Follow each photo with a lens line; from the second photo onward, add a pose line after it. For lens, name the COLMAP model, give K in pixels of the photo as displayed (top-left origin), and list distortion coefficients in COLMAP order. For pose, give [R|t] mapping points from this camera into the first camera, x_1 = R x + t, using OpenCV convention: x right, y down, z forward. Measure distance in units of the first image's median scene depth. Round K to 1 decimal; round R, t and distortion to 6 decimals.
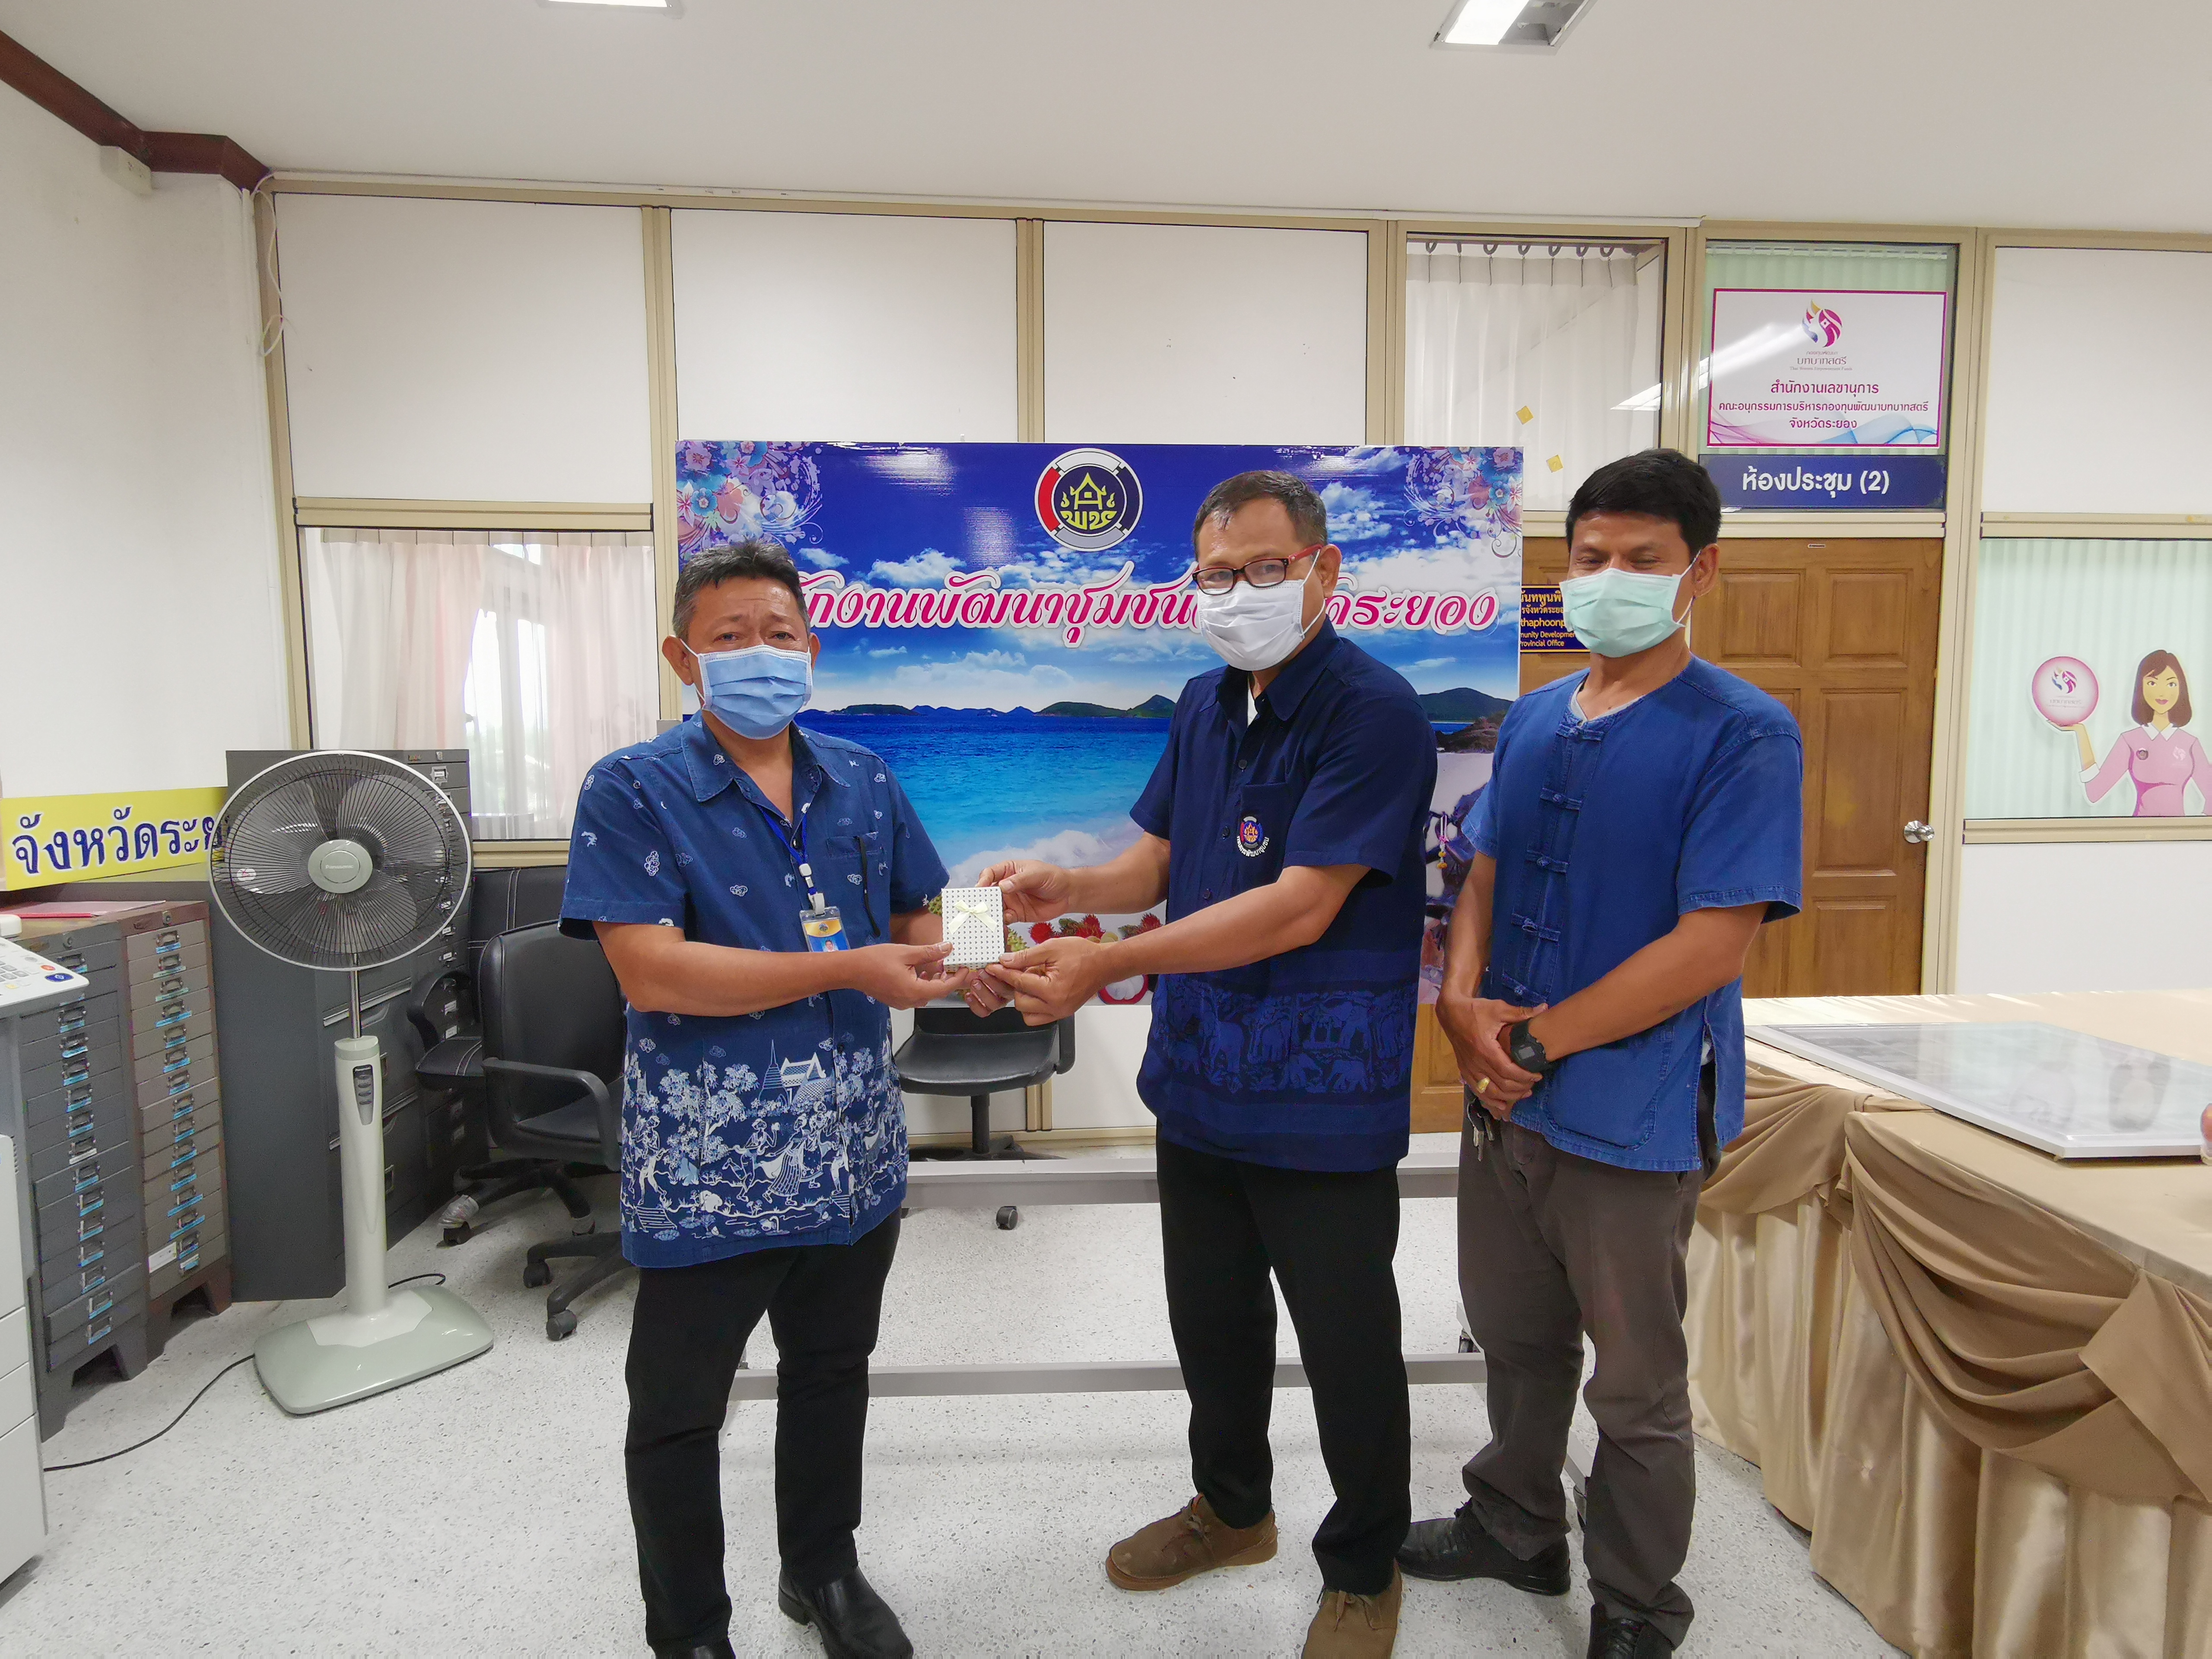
lens RADIAL K [[1438.3, 0, 1098.6], [0, 1438.3, 843.0], [0, 0, 1]] dist [-0.049079, 0.094466]
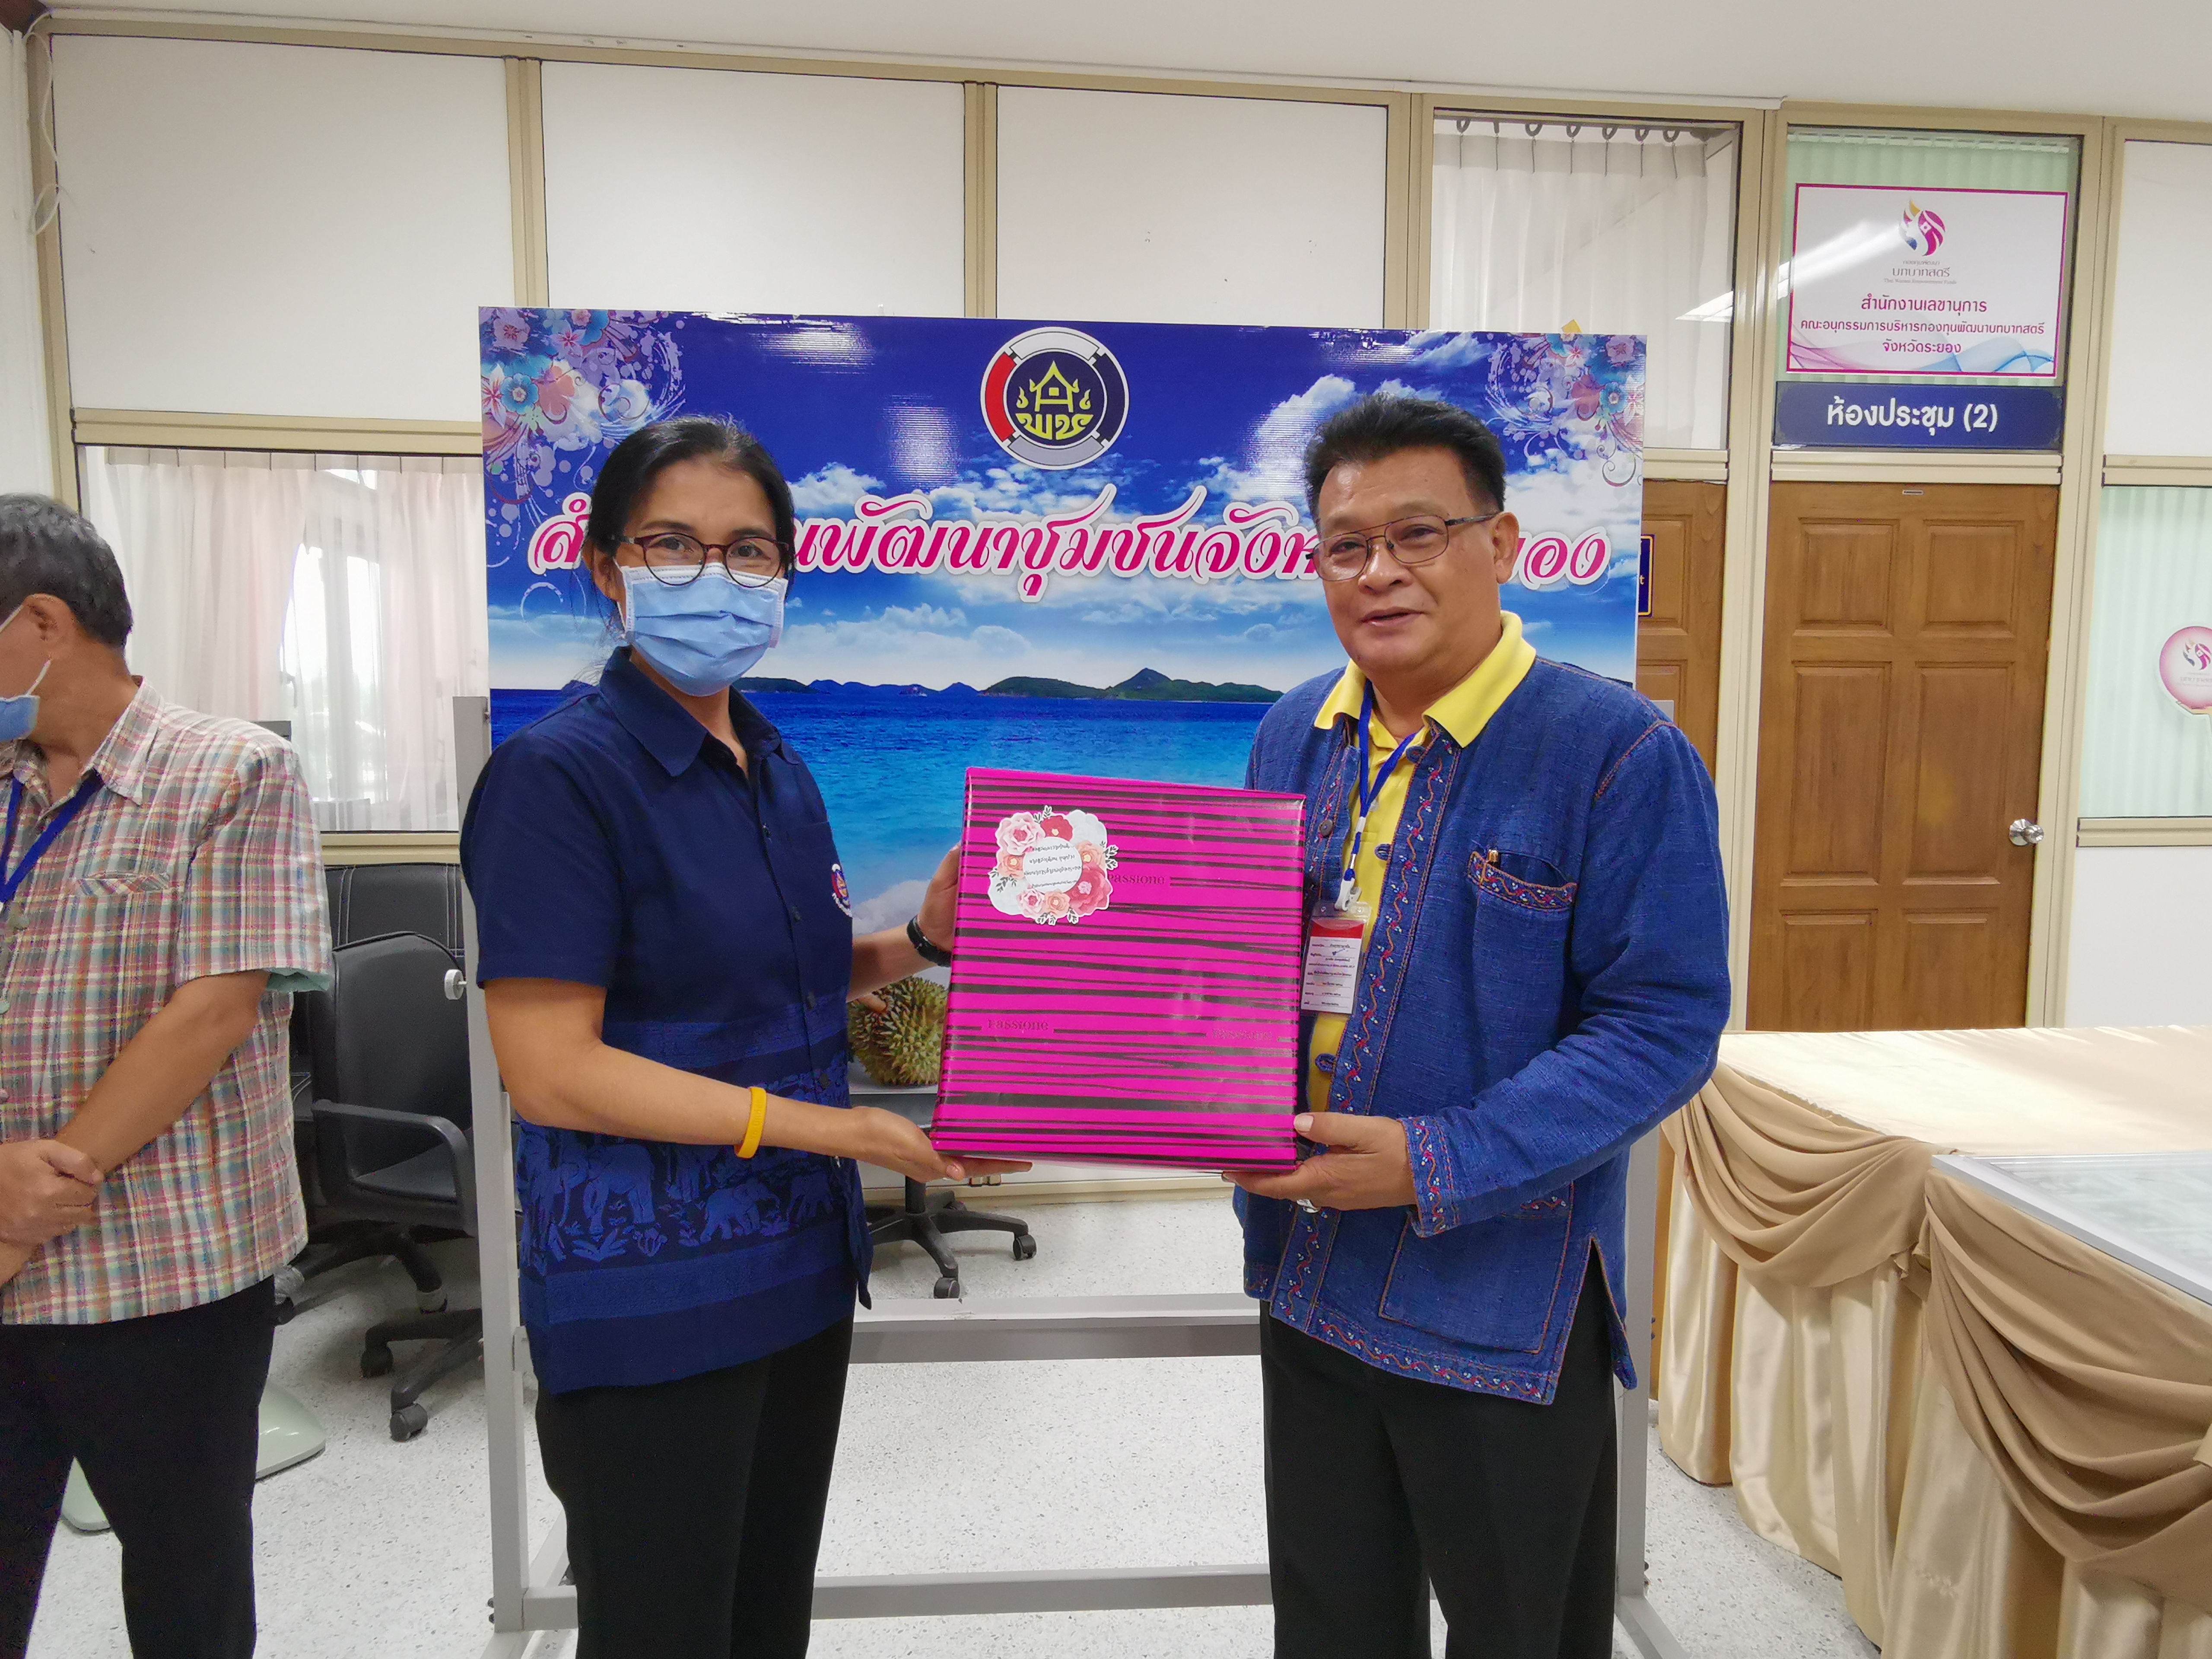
lens RADIAL K [[1449.5, 0, 1072.5], [0, 1449.5, 841.5], [0, 0, 1]] dist [-0.020270, 0.035205]
pose [[0.999900, 0.007083, 0.012218, -0.003811], [-0.007368, 0.999699, 0.023411, -0.022372], [-0.012049, -0.023499, 0.999651, 0.183813]]
